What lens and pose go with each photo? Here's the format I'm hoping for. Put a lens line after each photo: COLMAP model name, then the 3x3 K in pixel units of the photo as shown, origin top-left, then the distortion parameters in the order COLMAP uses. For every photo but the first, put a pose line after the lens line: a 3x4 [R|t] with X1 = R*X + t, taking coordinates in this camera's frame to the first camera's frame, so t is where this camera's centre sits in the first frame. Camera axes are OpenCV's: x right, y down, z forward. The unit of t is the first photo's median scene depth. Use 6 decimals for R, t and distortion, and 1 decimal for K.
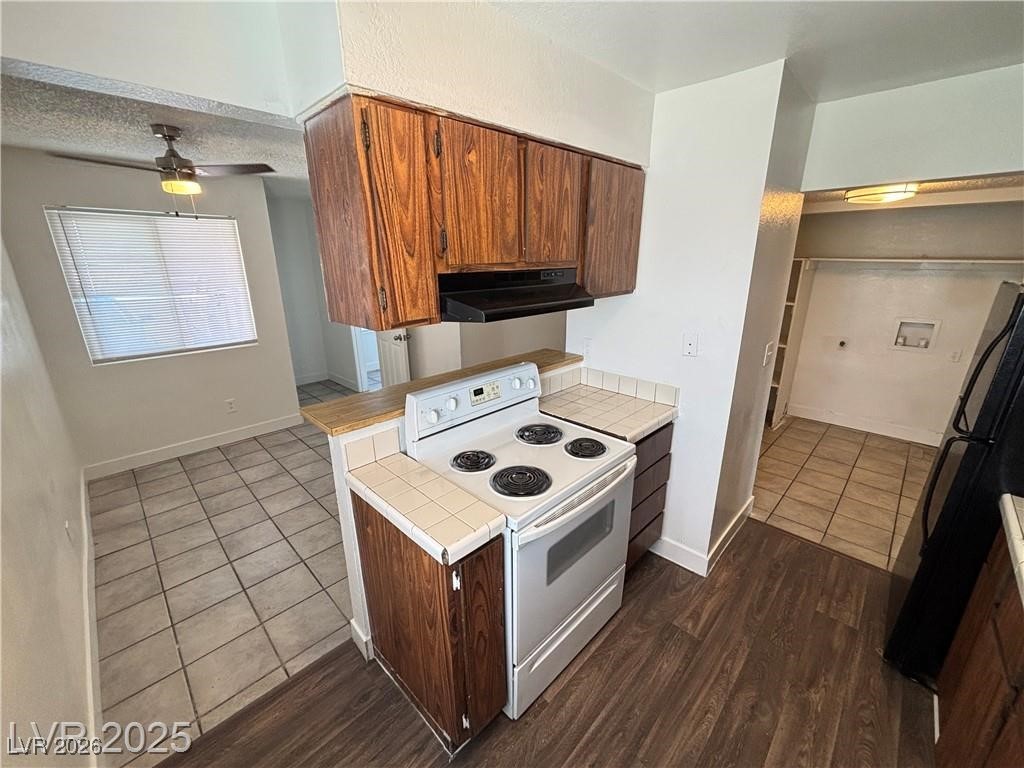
lens RADIAL K [[411.3, 0, 512.0], [0, 411.3, 384.0], [0, 0, 1]] dist [0.003846, -0.000512]
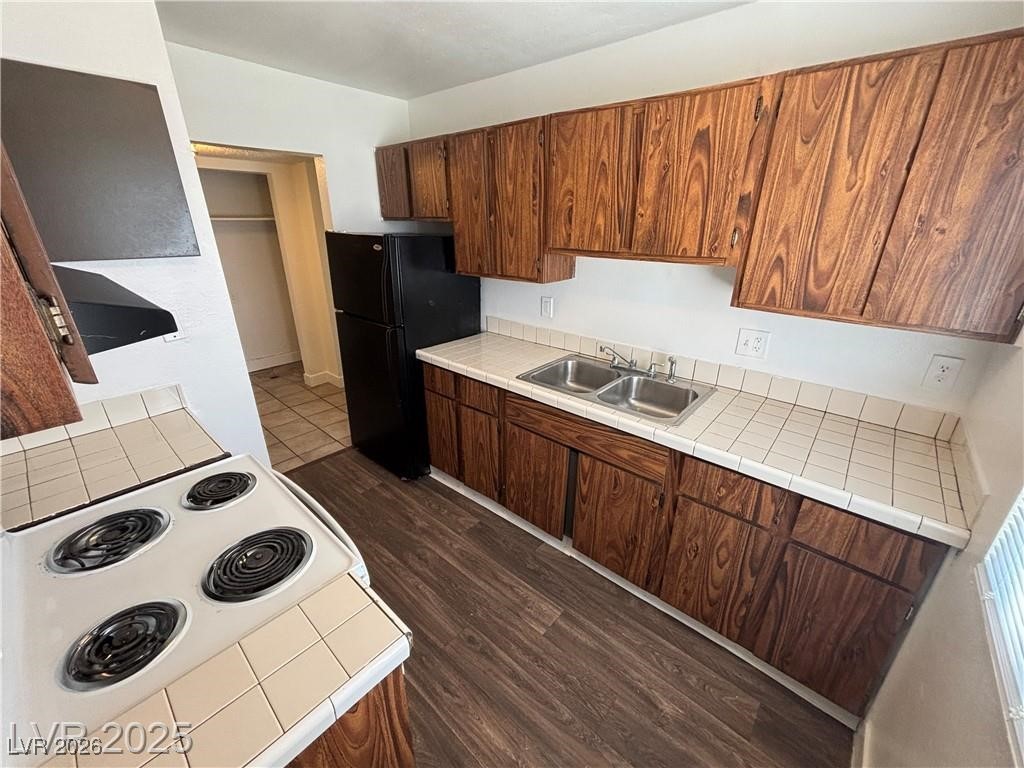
lens RADIAL K [[411.3, 0, 512.0], [0, 411.3, 384.0], [0, 0, 1]] dist [0.003846, -0.000512]
pose [[-0.060455, -0.368631, 0.927608, -0.388401], [0.285806, 0.884006, 0.369931, -0.107566], [-0.956379, 0.287480, 0.051914, 0.391870]]
